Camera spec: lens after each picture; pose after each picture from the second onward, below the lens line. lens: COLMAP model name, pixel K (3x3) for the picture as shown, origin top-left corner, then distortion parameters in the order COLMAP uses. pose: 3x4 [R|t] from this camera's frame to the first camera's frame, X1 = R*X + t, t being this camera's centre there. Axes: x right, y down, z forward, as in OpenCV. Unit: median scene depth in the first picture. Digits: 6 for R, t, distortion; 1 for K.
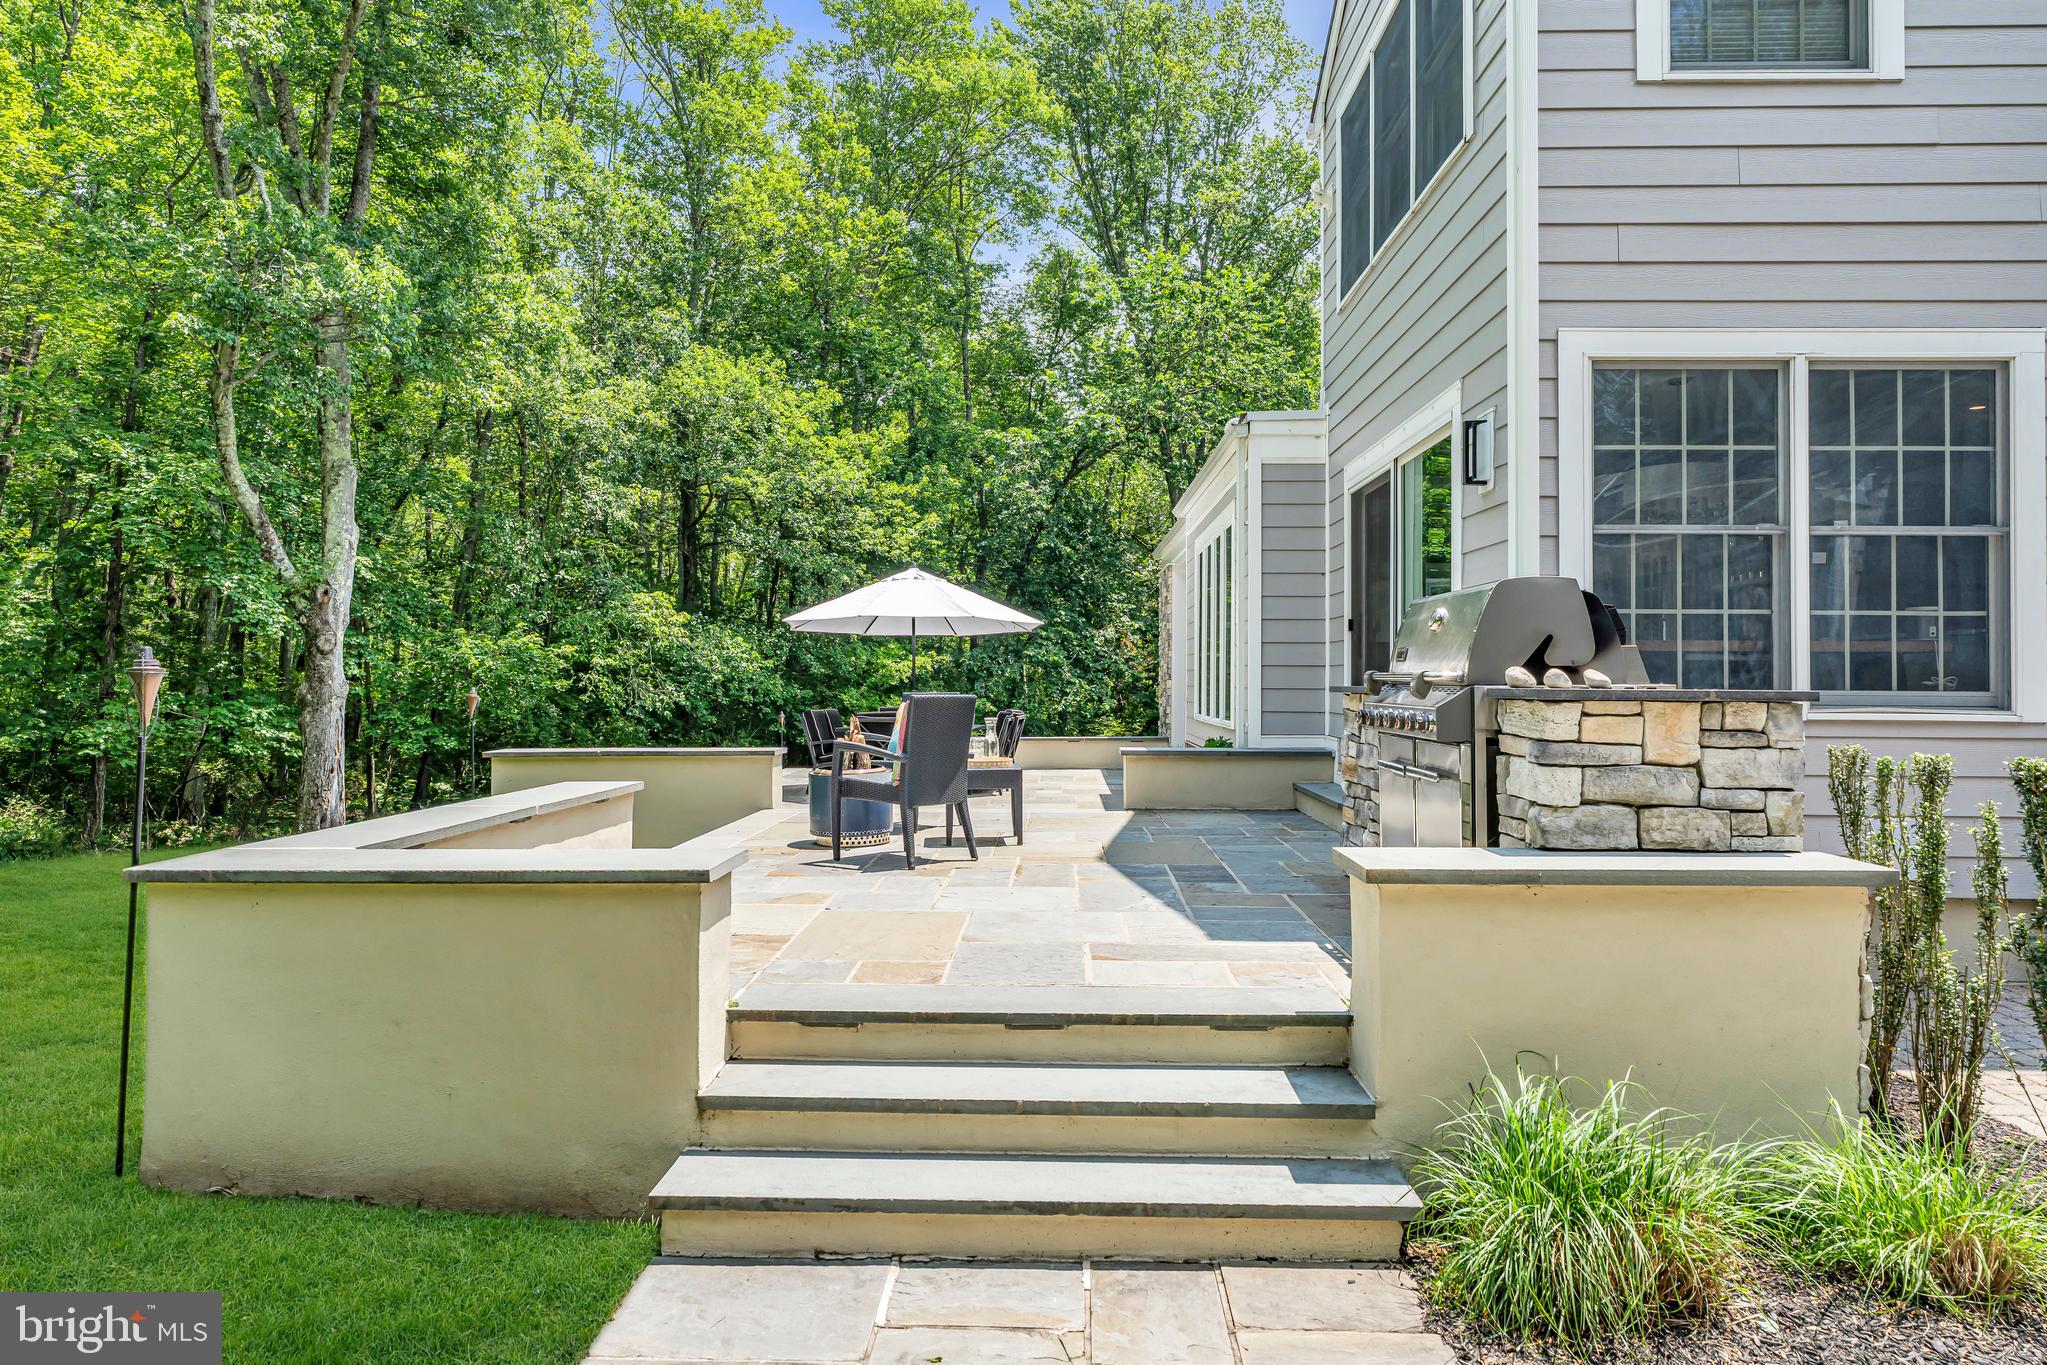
lens RADIAL K [[1238.0, 0, 1023.5], [0, 1238.0, 682.5], [0, 0, 1]] dist [-0.026249, 0.000207]
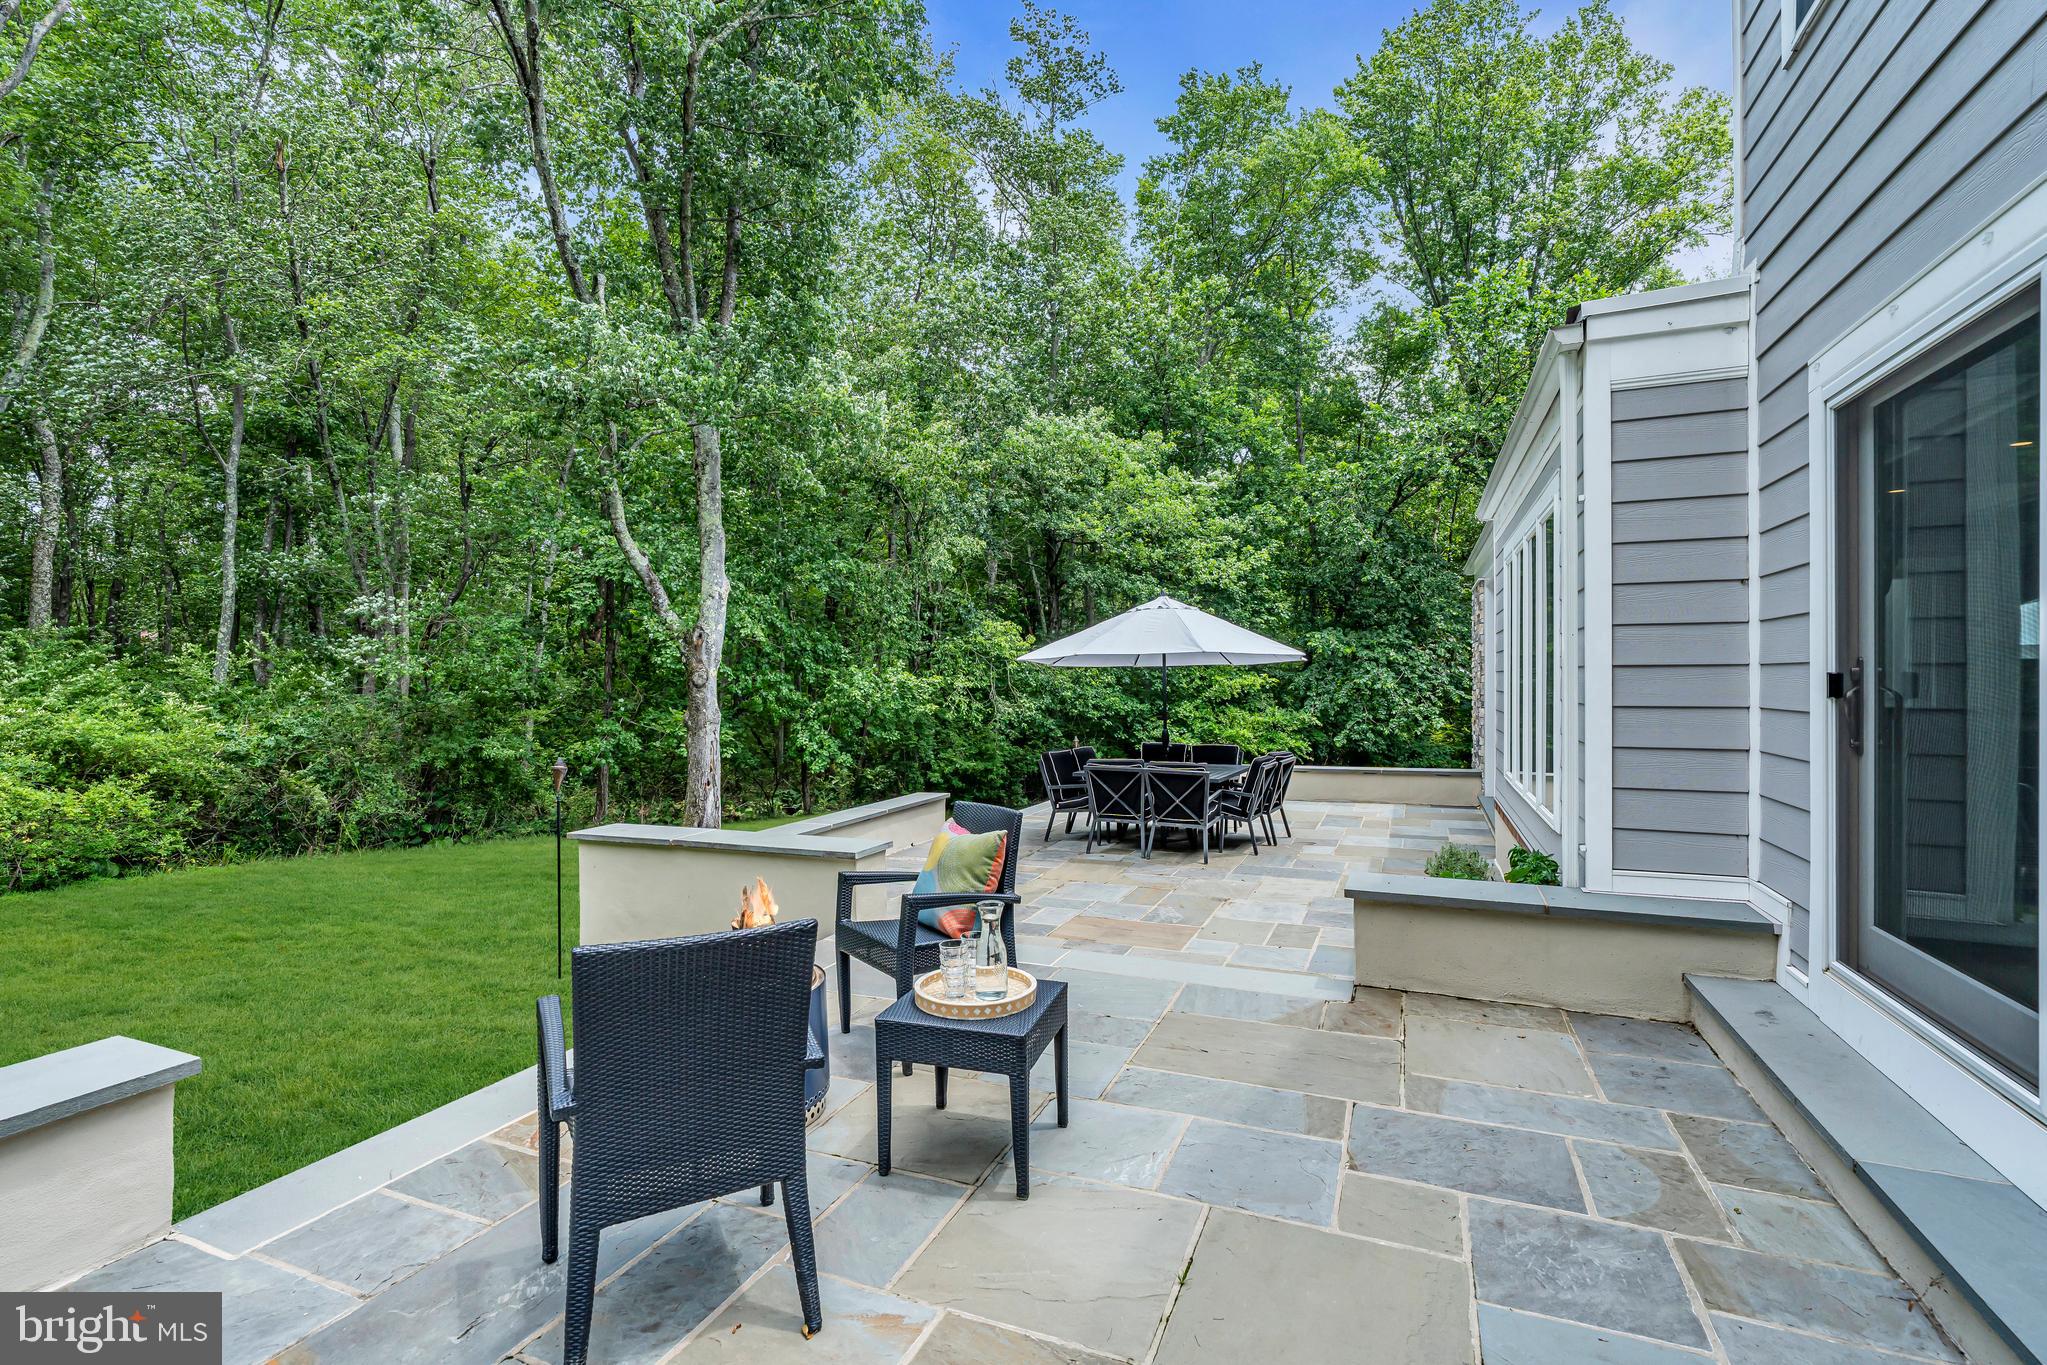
lens RADIAL K [[919.0, 0, 1023.5], [0, 919.0, 682.5], [0, 0, 1]] dist [-0.001290, 0.000355]
pose [[0.932933, -0.006438, -0.359991, 0.032775], [0.006103, 0.999979, -0.002065, -0.015951], [0.359997, -0.000271, 0.932953, 0.181543]]
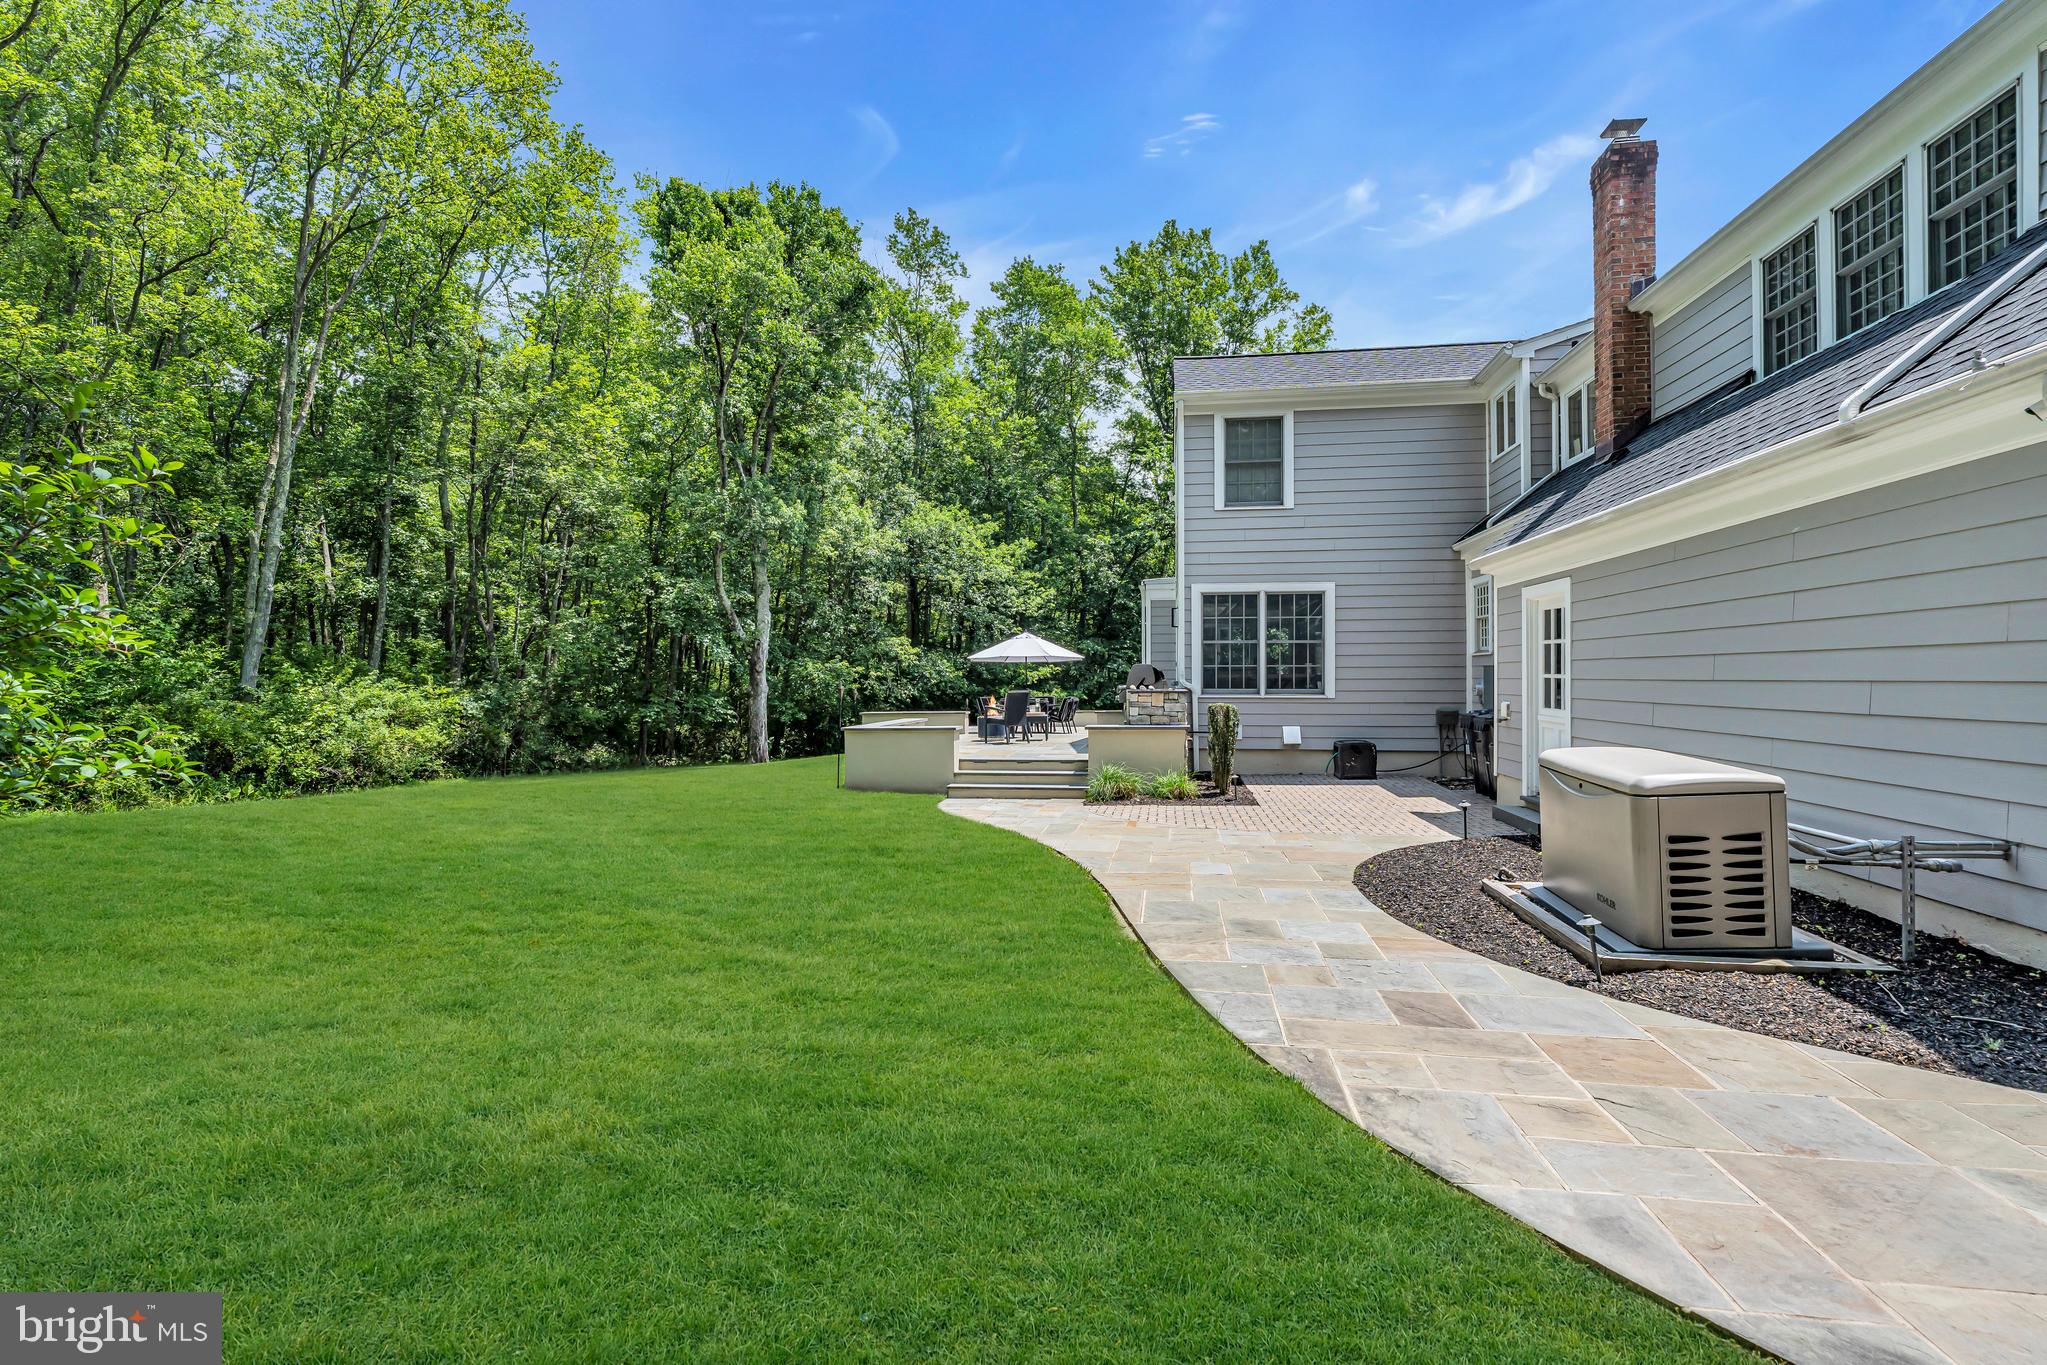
lens RADIAL K [[919.0, 0, 1023.5], [0, 919.0, 682.5], [0, 0, 1]] dist [-0.001290, 0.000355]
pose [[0.991515, -0.005942, -0.129858, 0.072869], [0.006336, 0.999976, 0.002621, -0.005549], [0.129840, -0.003422, 0.991529, -0.384237]]
